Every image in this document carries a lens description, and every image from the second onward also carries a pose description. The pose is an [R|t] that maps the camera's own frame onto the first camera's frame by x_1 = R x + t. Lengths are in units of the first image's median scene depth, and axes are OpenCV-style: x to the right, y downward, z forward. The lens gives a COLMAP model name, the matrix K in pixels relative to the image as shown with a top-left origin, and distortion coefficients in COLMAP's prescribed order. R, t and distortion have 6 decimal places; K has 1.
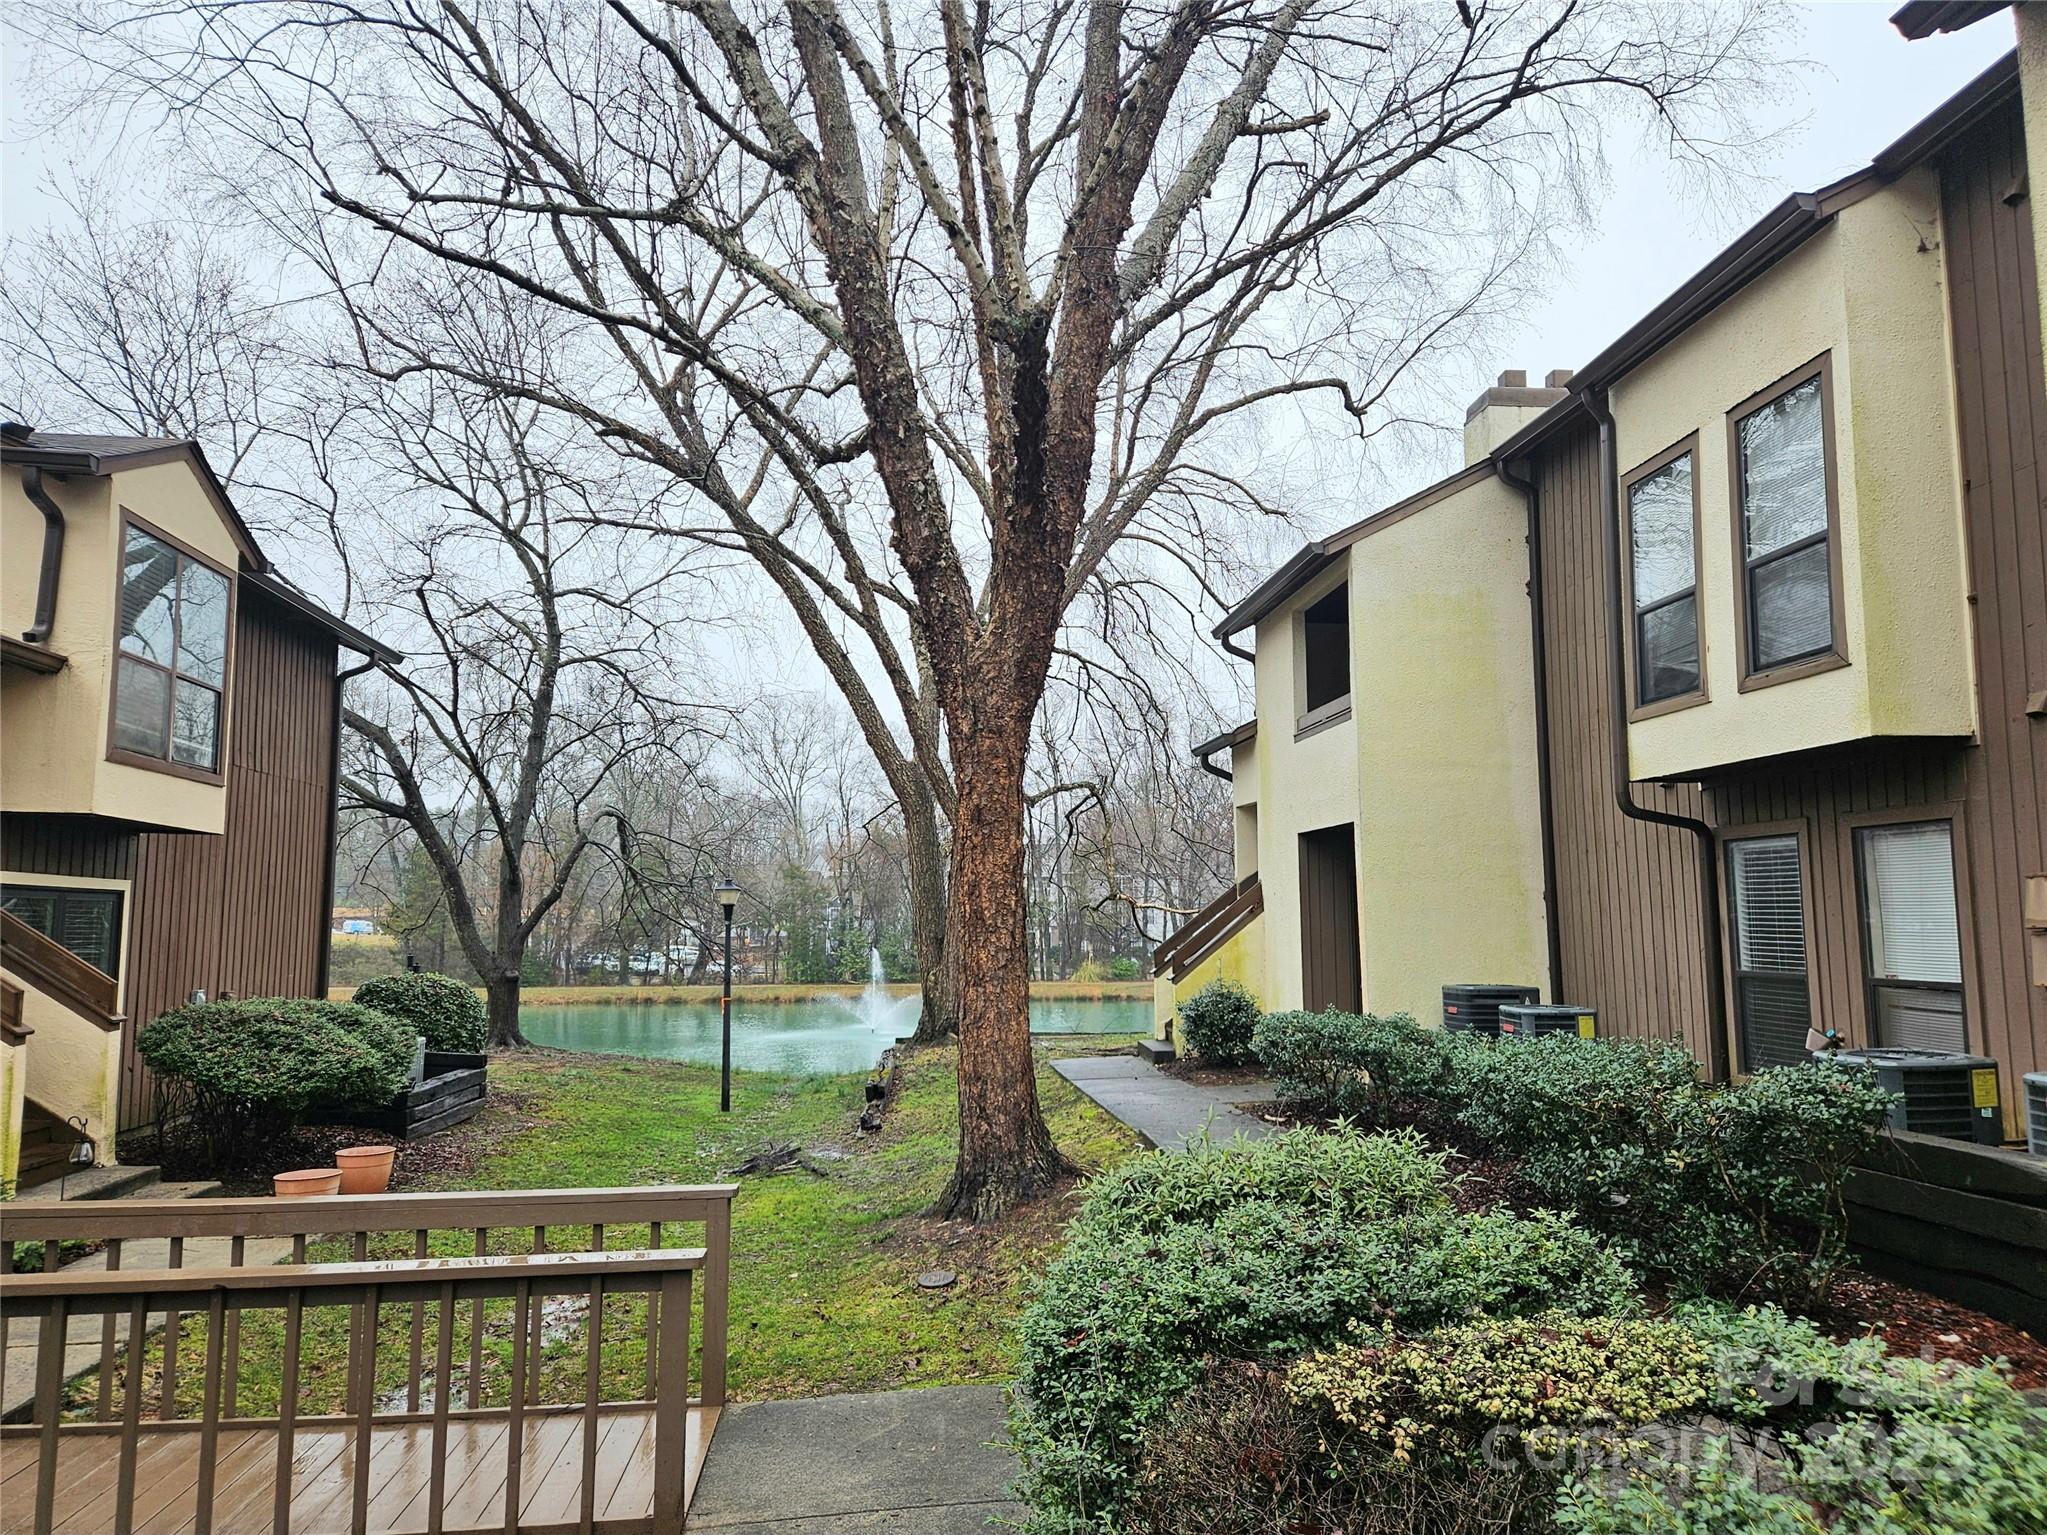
lens RADIAL K [[1367.7, 0, 1034.3], [0, 1367.7, 784.5], [0, 0, 1]] dist [0.083954, -0.063923]
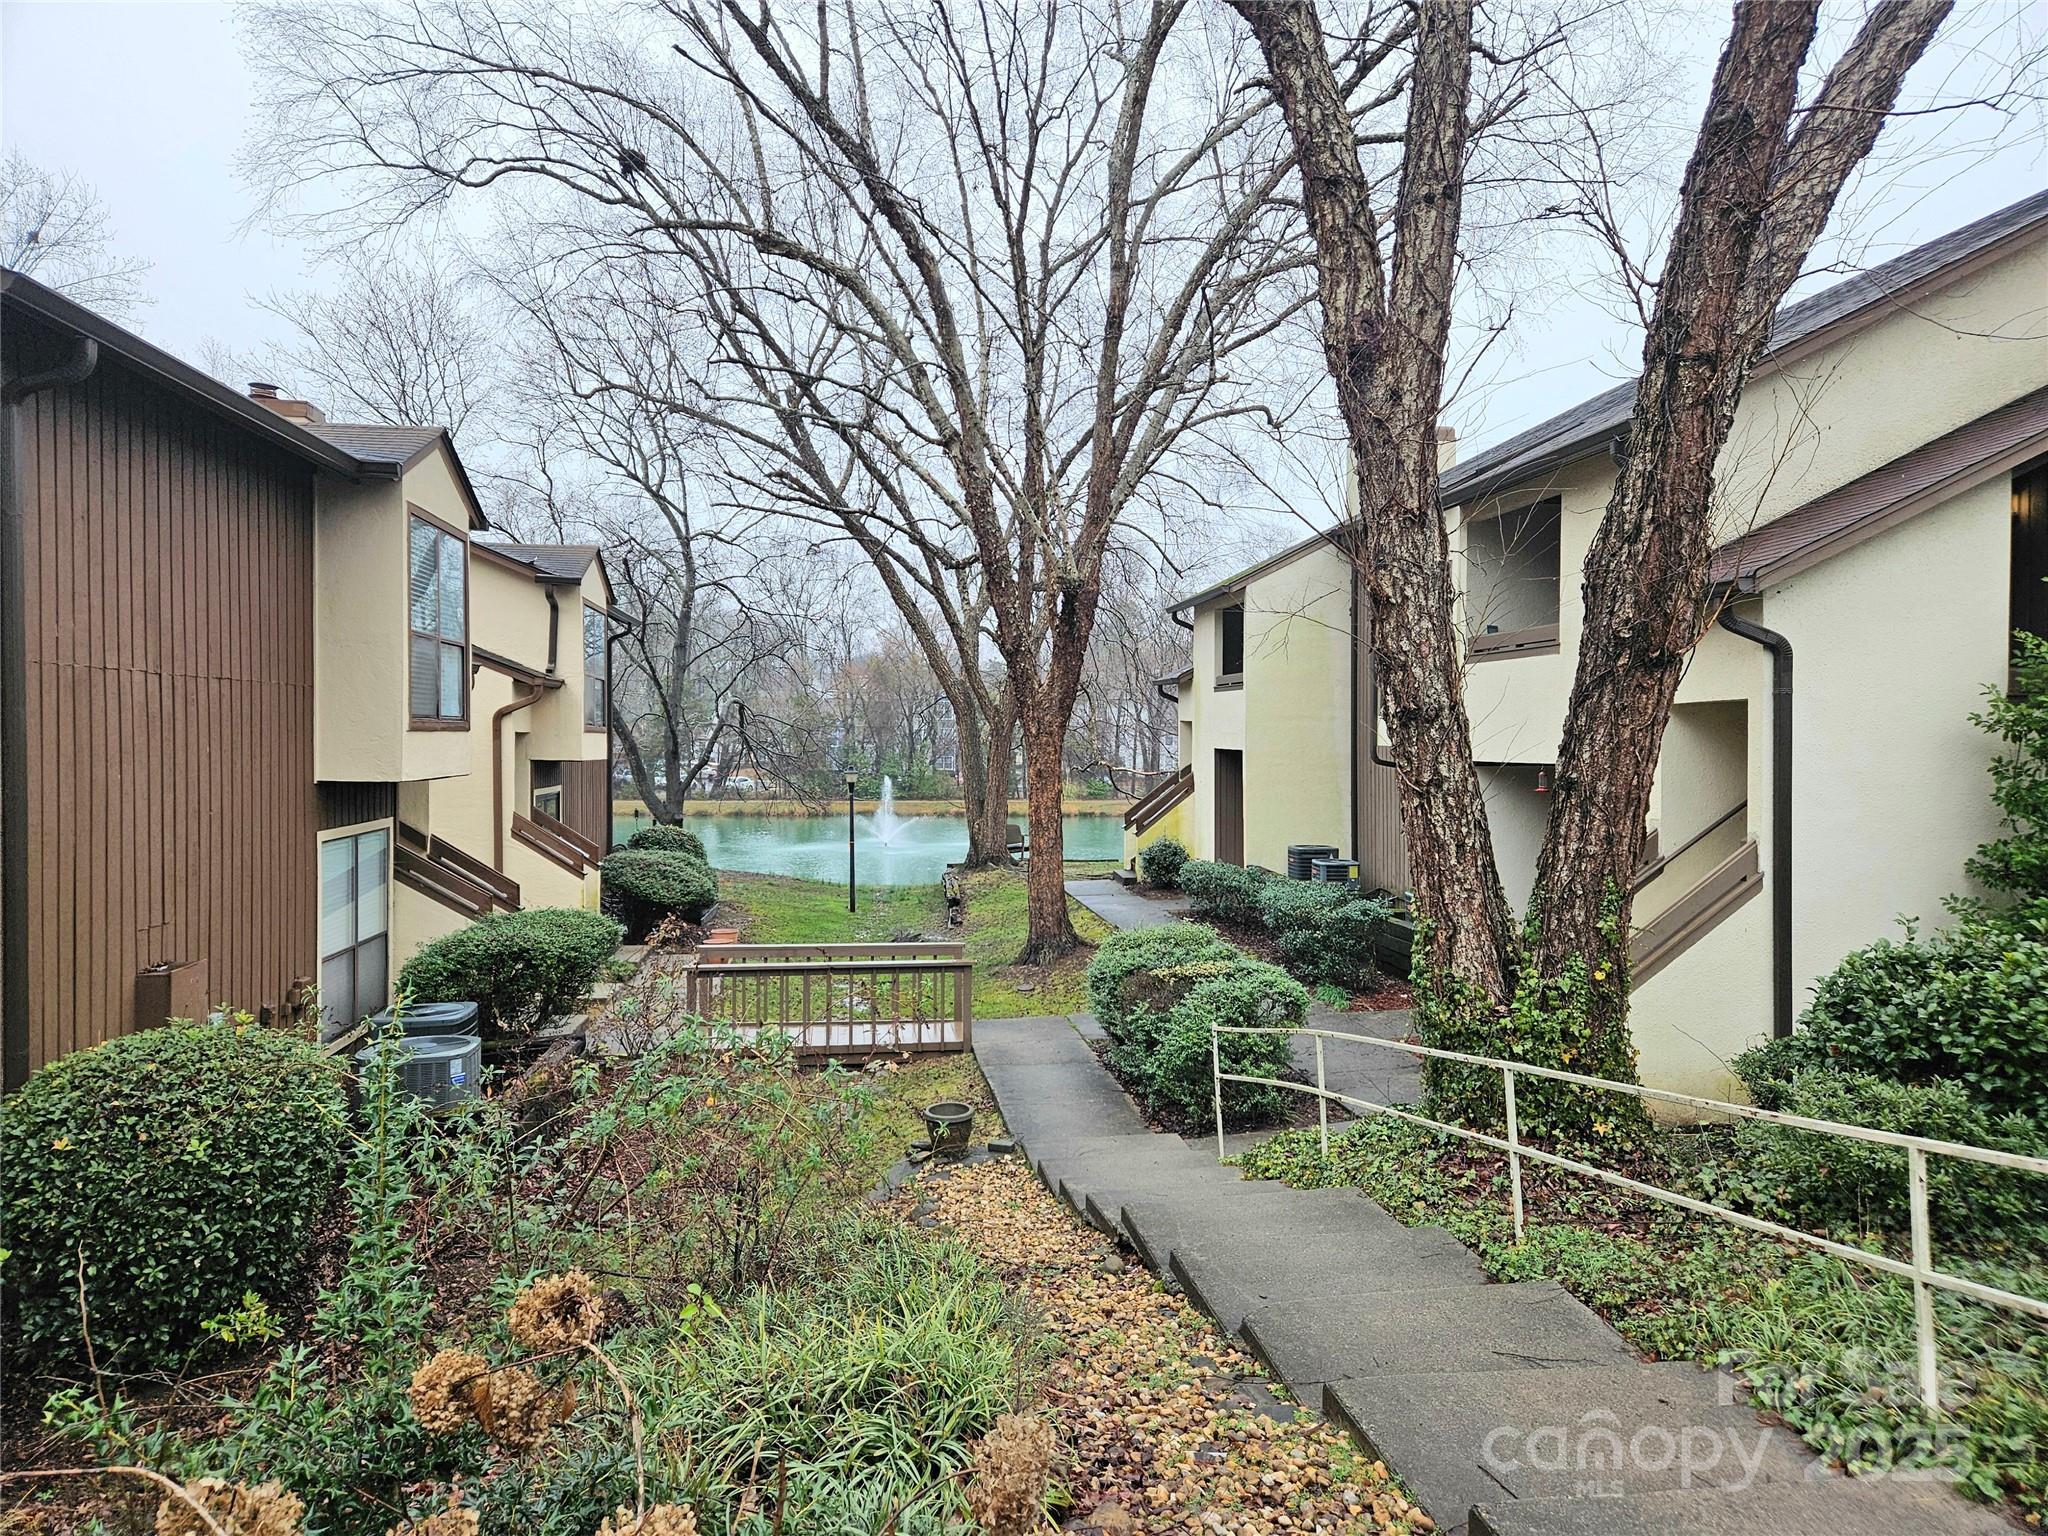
lens RADIAL K [[1368.3, 0, 1019.0], [0, 1368.3, 753.3], [0, 0, 1]] dist [0.083954, -0.063923]
pose [[0.999933, 0.006633, 0.009519, -0.050255], [-0.007715, 0.992910, 0.118617, -0.136801], [-0.008665, -0.118683, 0.992894, -0.561119]]
